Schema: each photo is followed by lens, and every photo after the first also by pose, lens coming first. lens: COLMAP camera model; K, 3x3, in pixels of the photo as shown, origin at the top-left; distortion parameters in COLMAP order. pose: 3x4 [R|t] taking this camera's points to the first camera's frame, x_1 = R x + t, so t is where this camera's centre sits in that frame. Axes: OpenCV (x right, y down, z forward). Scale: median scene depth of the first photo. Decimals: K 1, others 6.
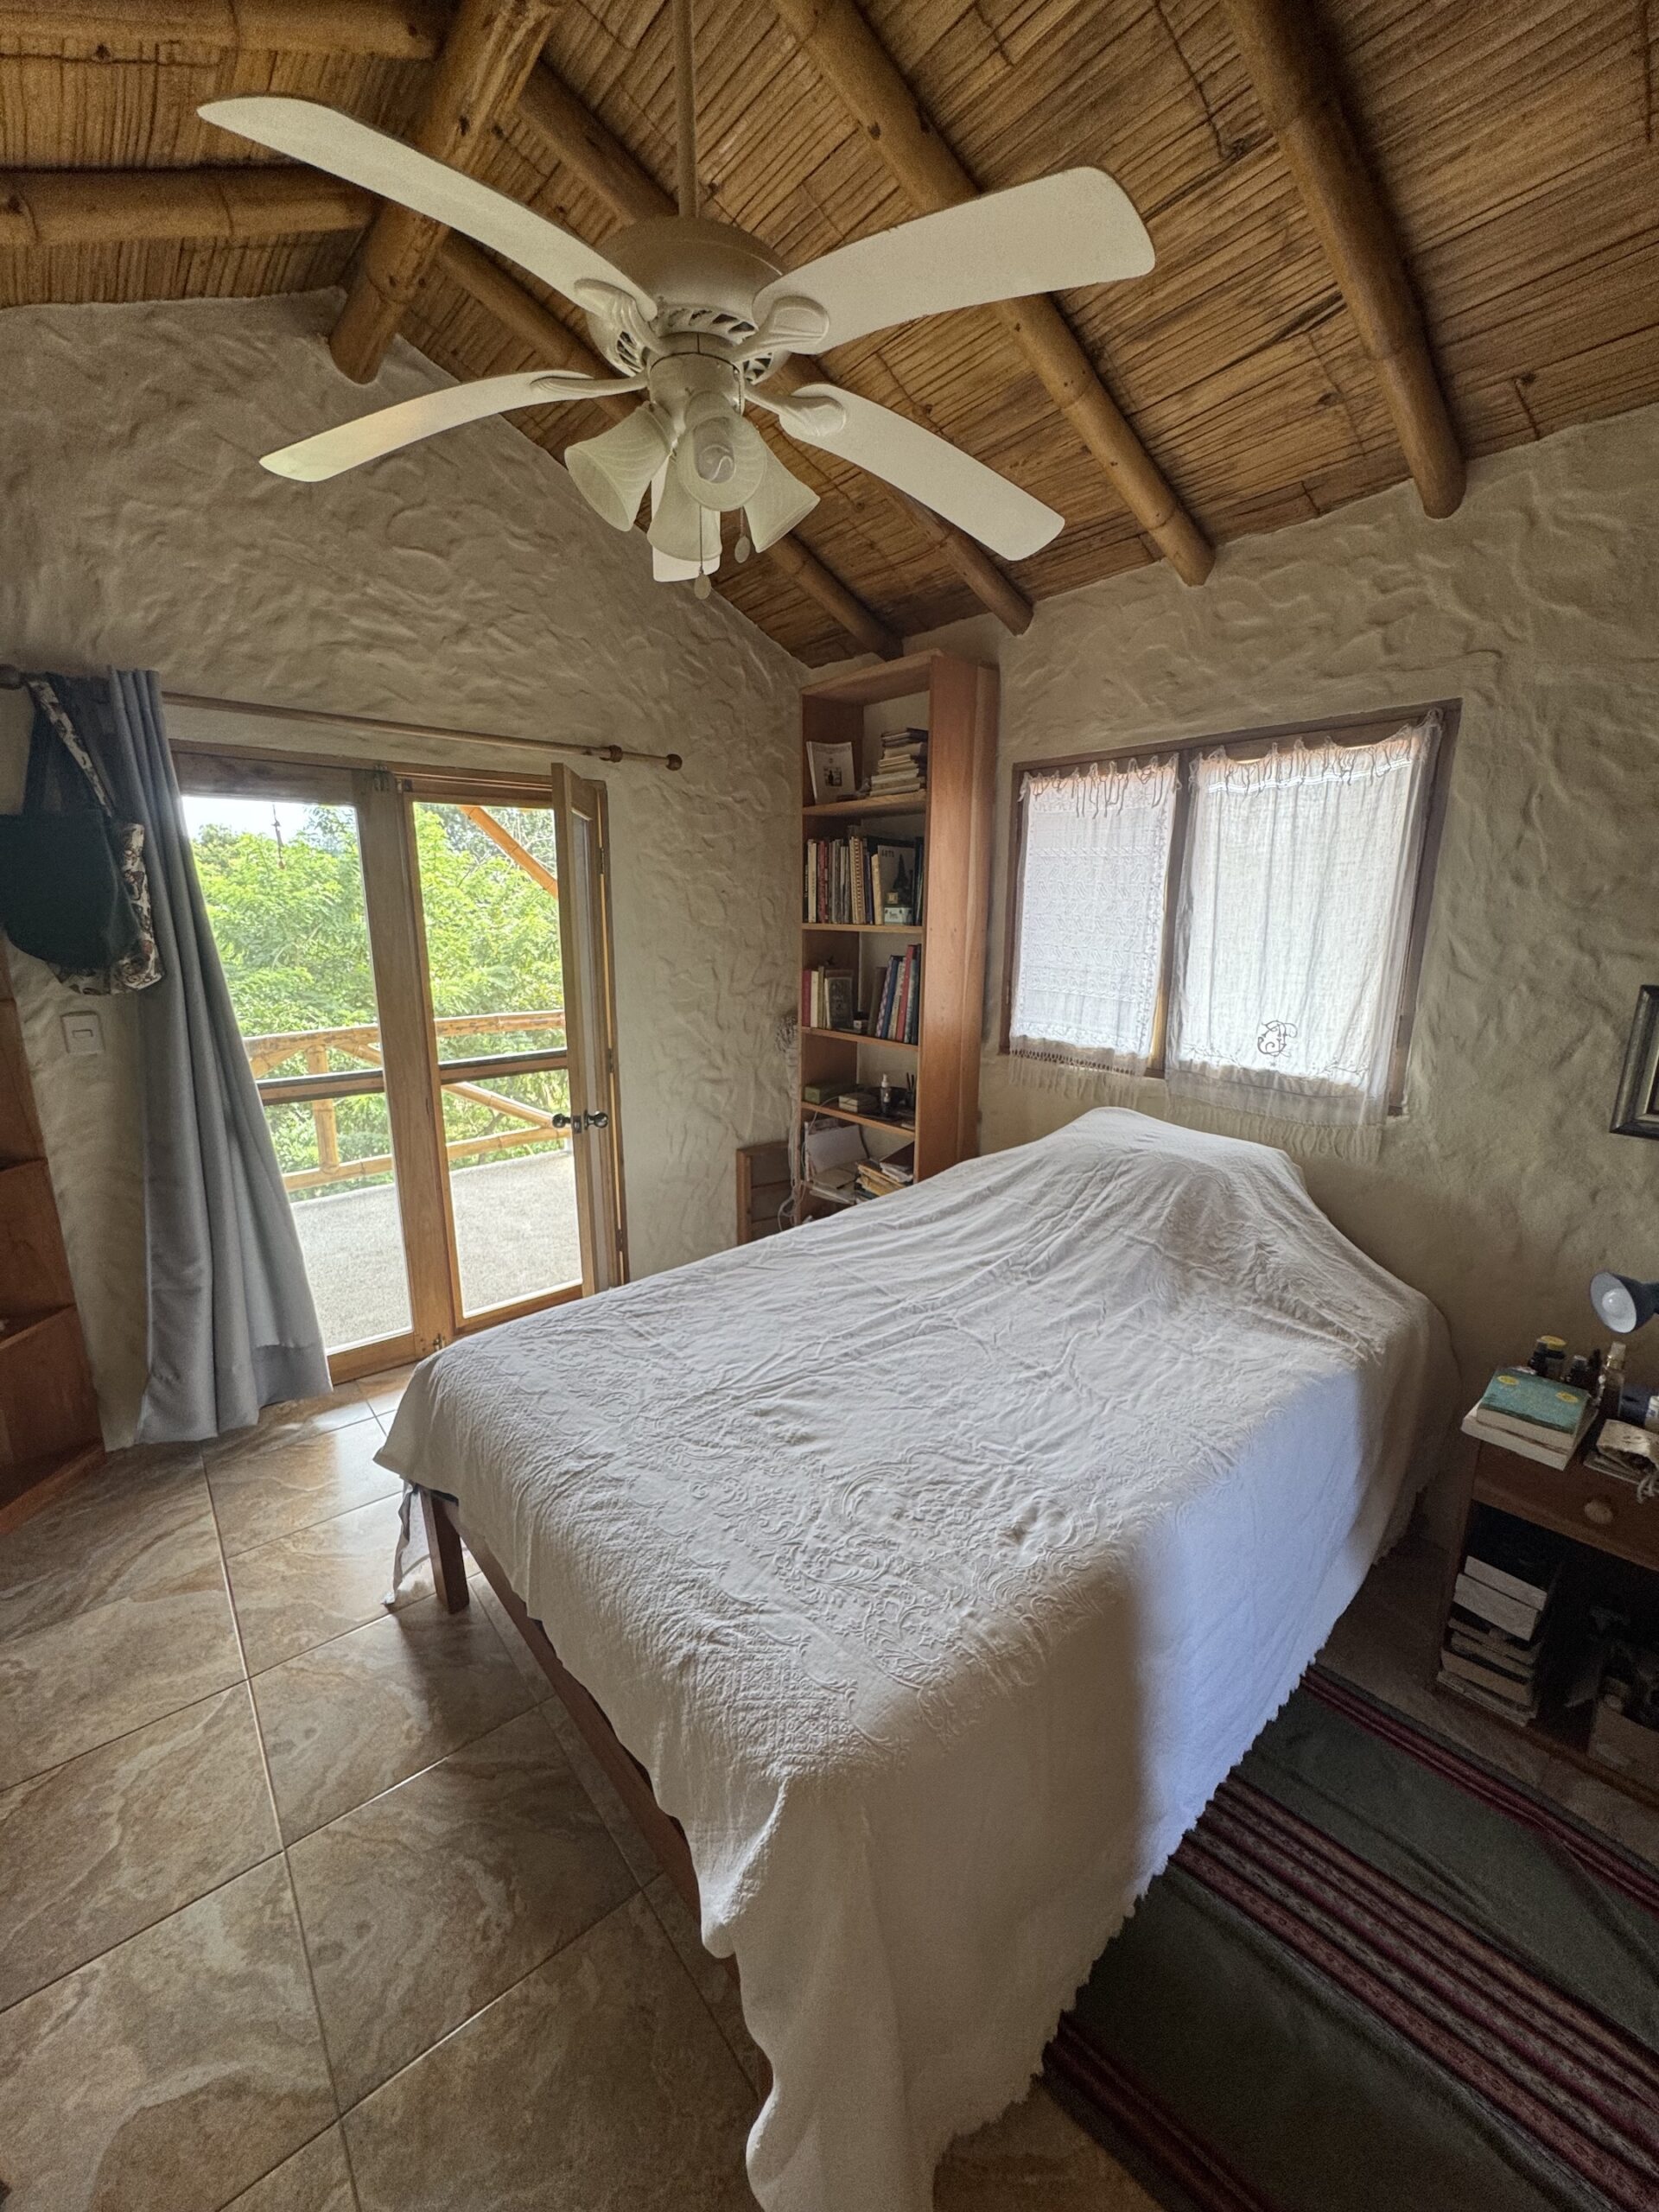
lens RADIAL K [[881.3, 0, 839.4], [0, 881.3, 1108.8], [0, 0, 1]] dist [-0.002801, 0.000232]
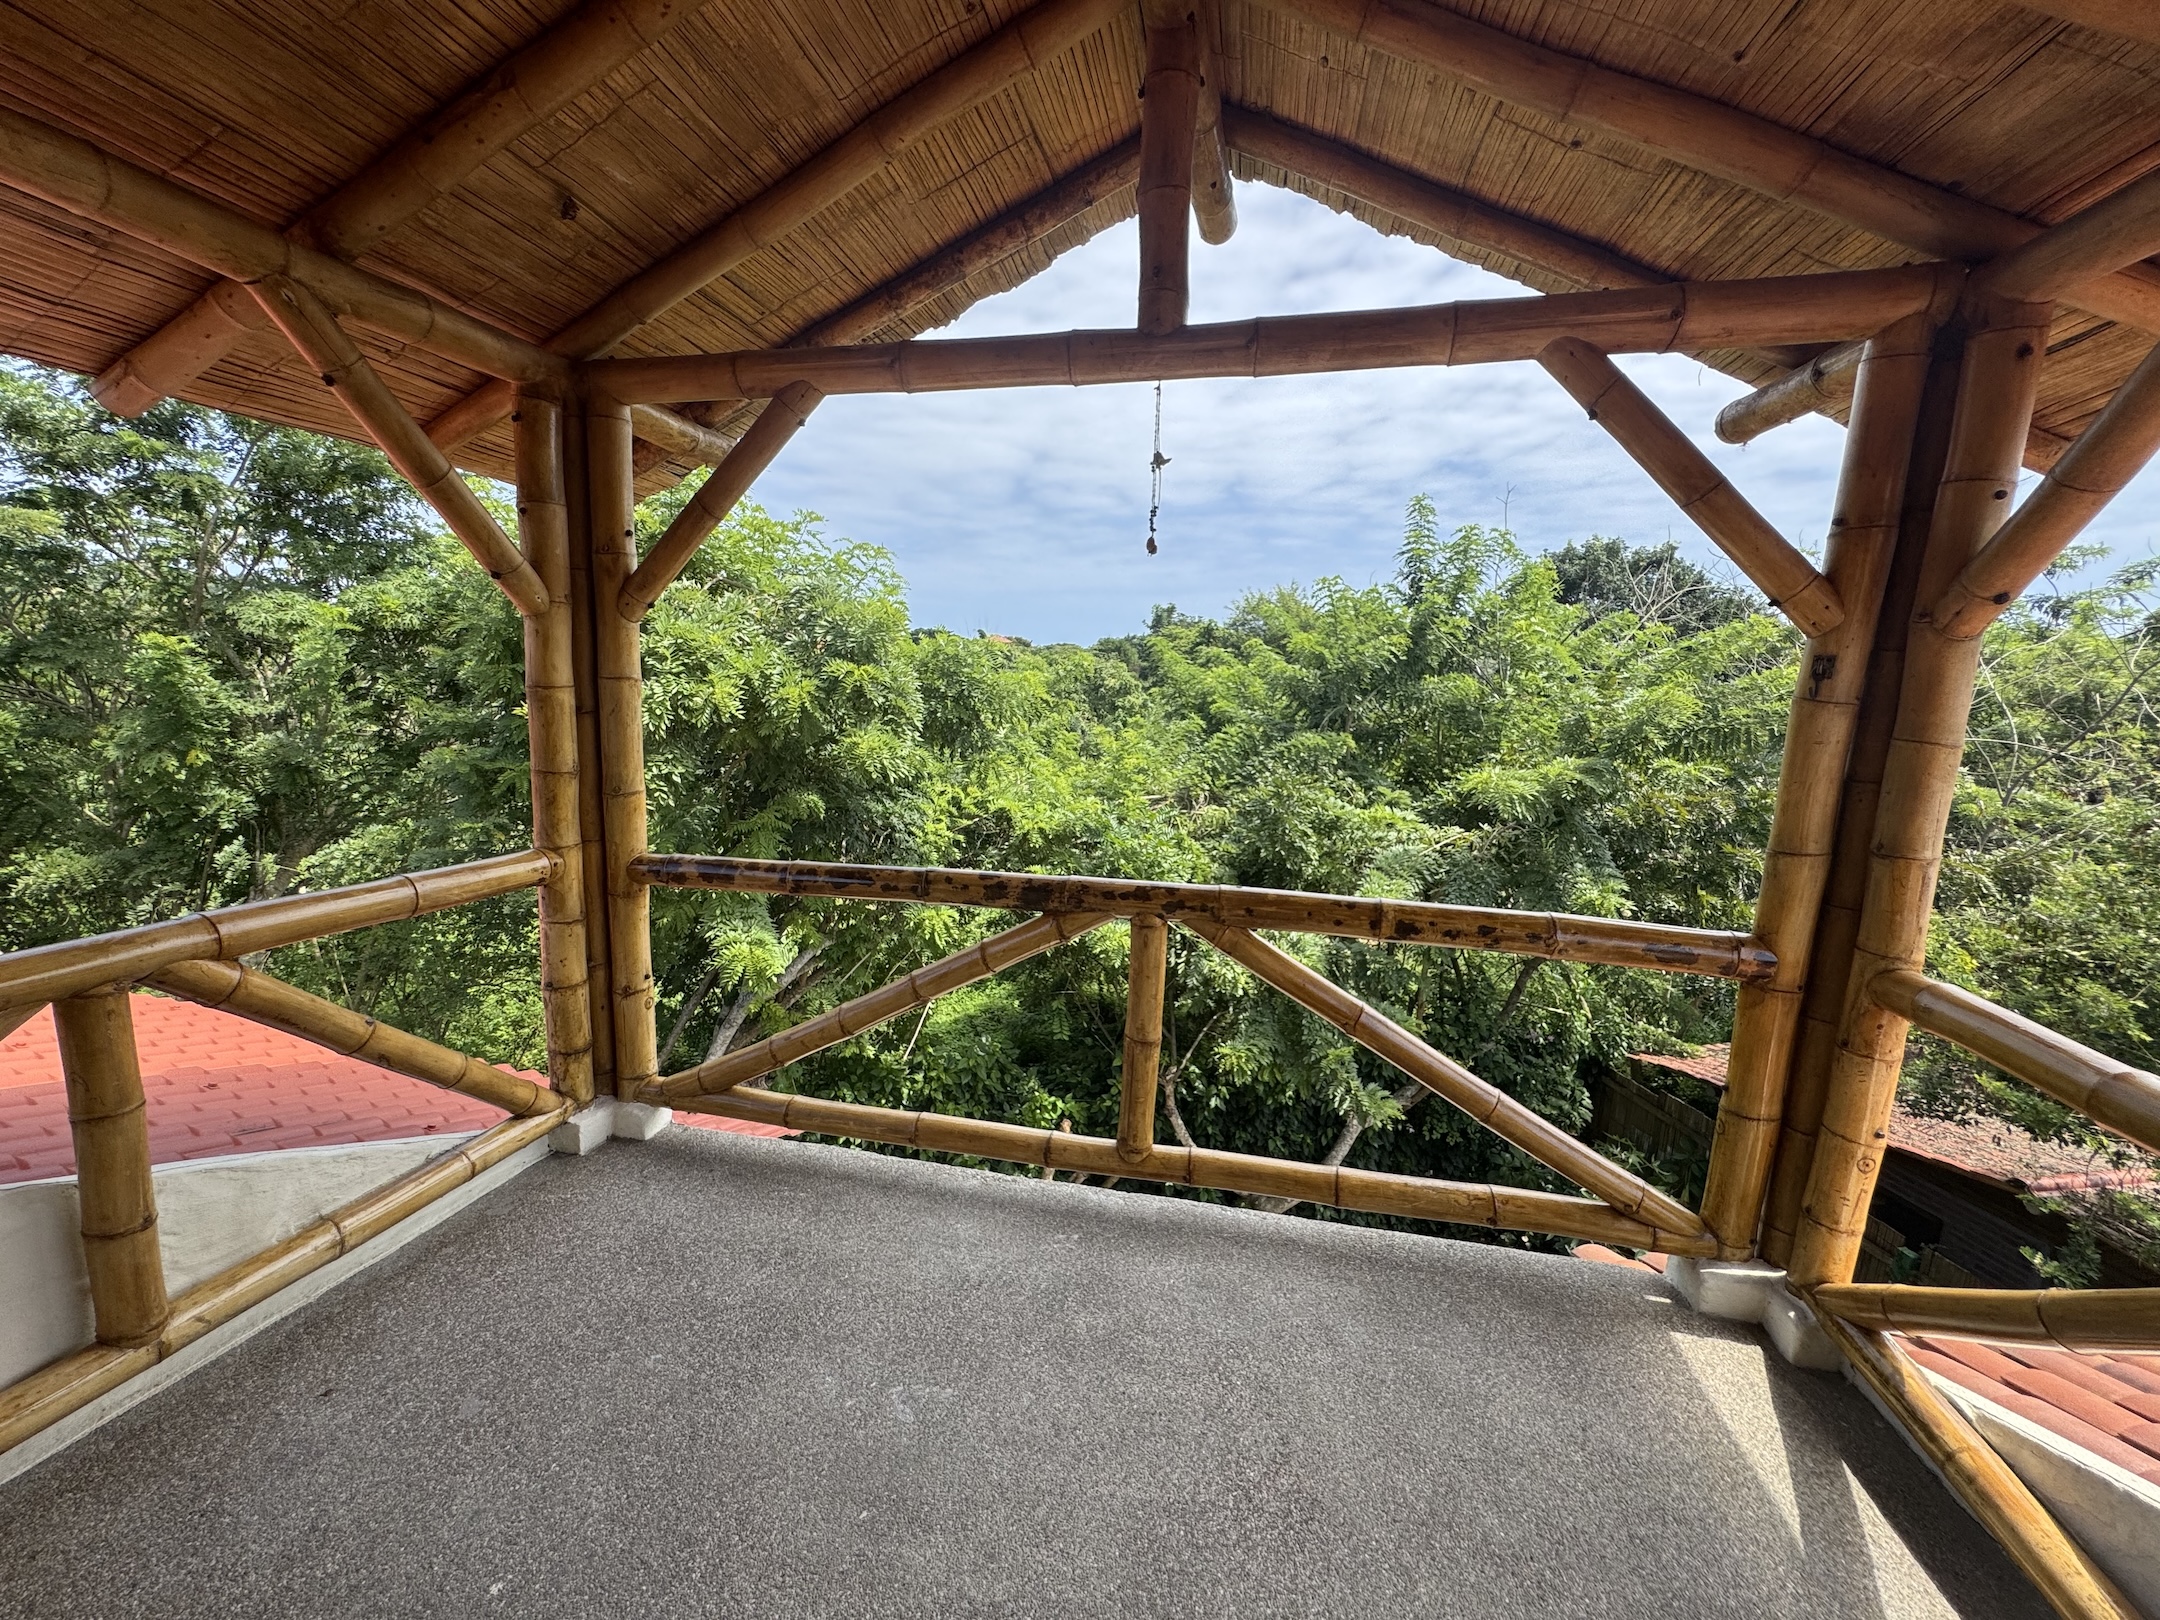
lens RADIAL K [[860.6, 0, 1078.2], [0, 860.6, 811.2], [0, 0, 1]] dist [-0.002801, 0.000232]
pose [[0.611944, 0.157728, -0.775014, -0.112211], [-0.212822, 0.976608, 0.030713, -0.058279], [0.761729, 0.146145, 0.631197, 0.289362]]
